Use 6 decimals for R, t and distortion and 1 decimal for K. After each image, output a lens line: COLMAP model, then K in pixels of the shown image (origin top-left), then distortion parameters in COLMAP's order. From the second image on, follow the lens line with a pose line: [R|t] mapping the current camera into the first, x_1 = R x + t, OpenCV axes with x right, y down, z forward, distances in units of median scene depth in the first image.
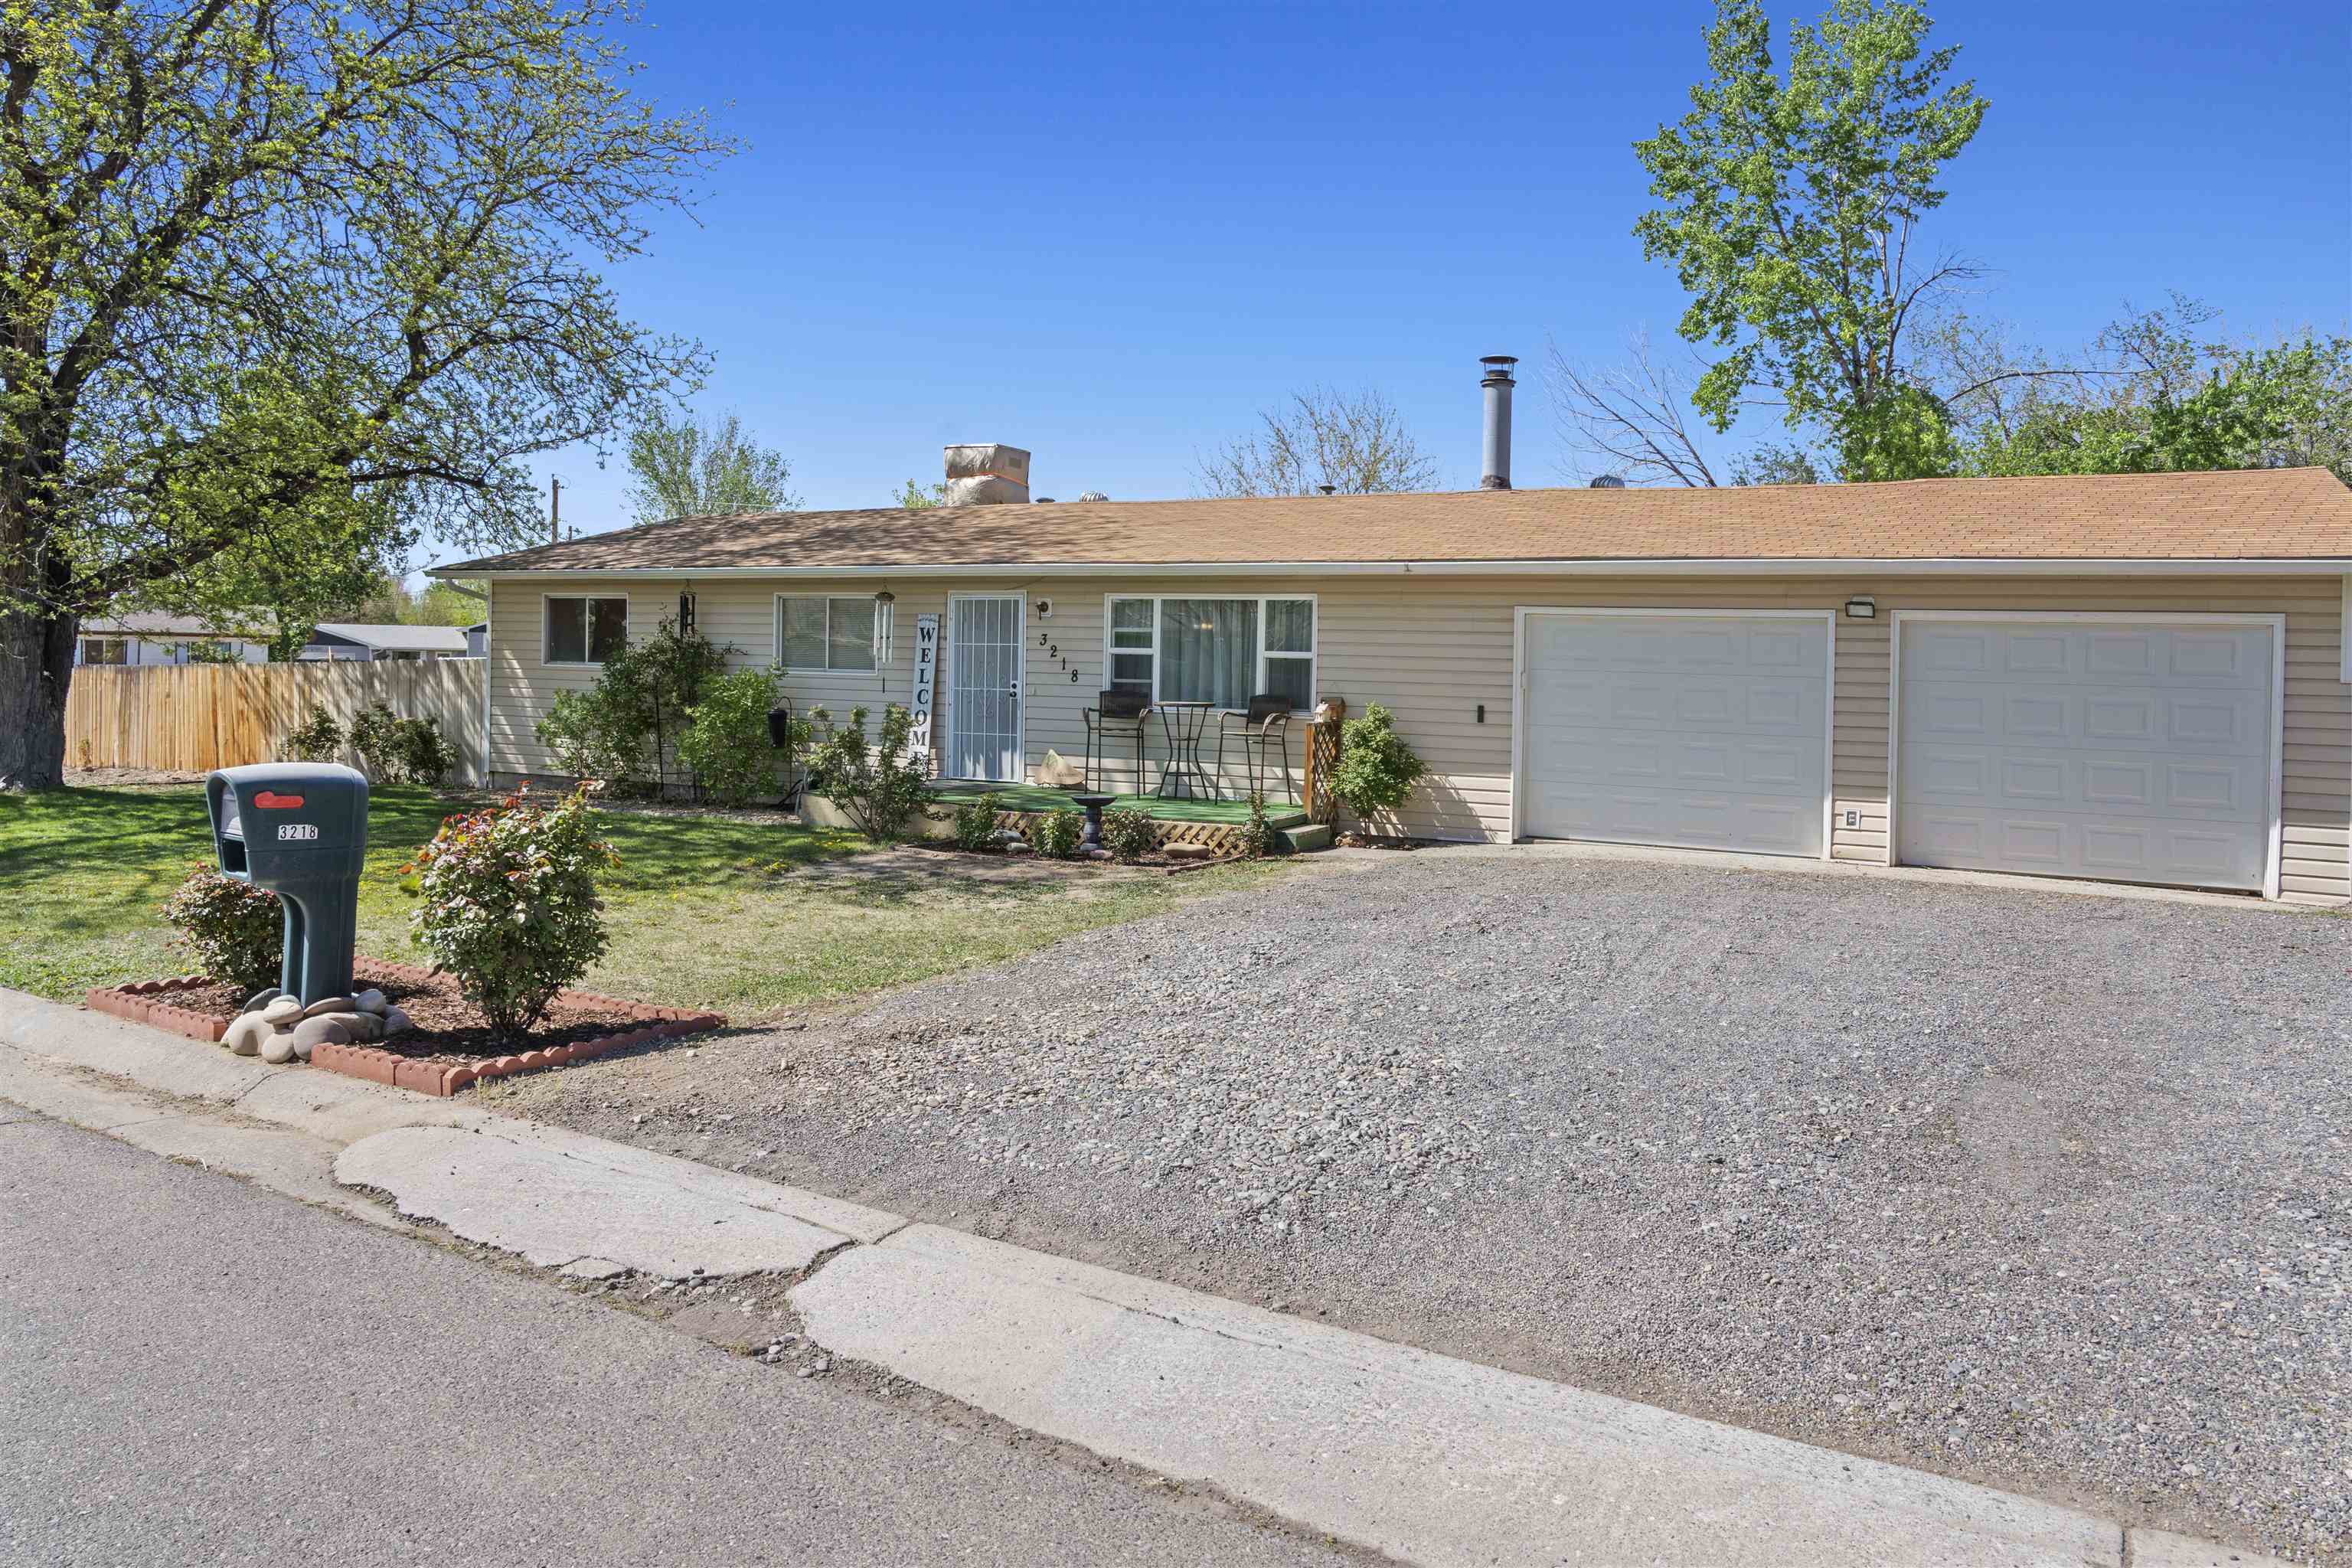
lens RADIAL K [[1632.7, 0, 1201.5], [0, 1632.7, 618.5], [0, 0, 1]] dist [-0.024594, 0.000392]
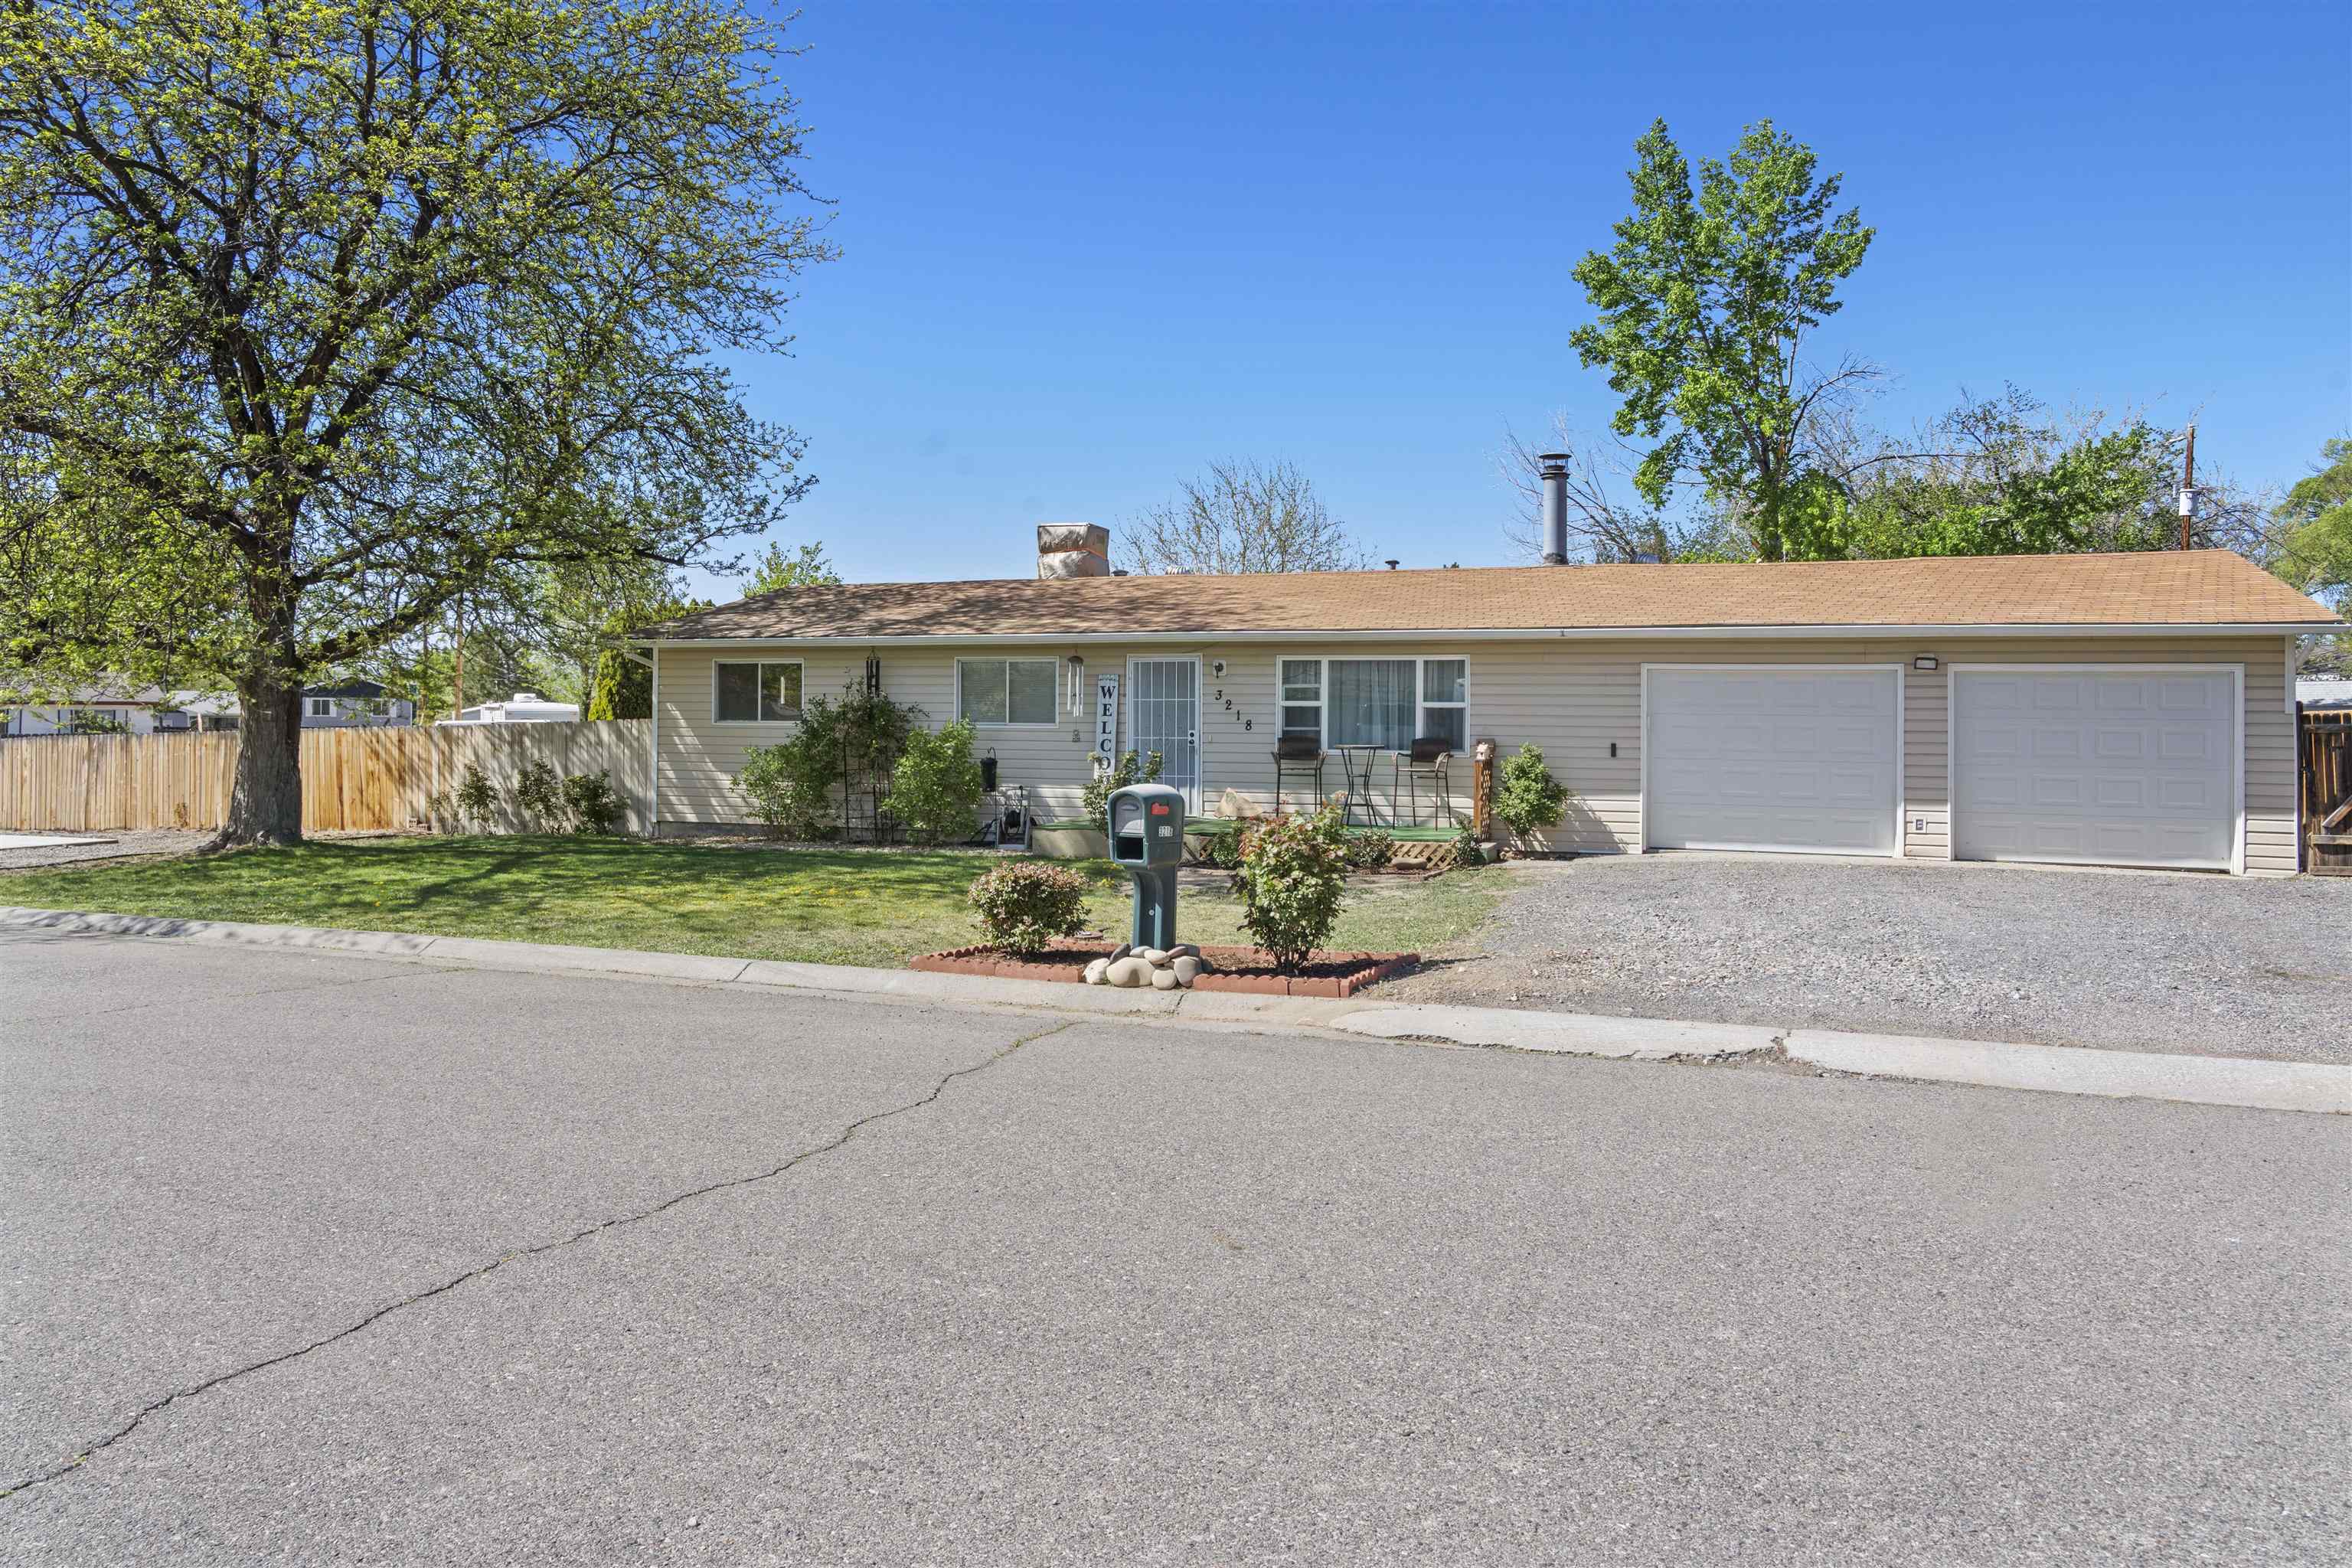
lens RADIAL K [[1623.4, 0, 1166.8], [0, 1623.4, 657.8], [0, 0, 1]] dist [-0.026756, -0.000723]
pose [[0.993657, -0.010077, 0.112004, -0.266409], [0.011135, 0.999899, -0.008825, -0.004154], [-0.111903, 0.010016, 0.993669, -0.166175]]
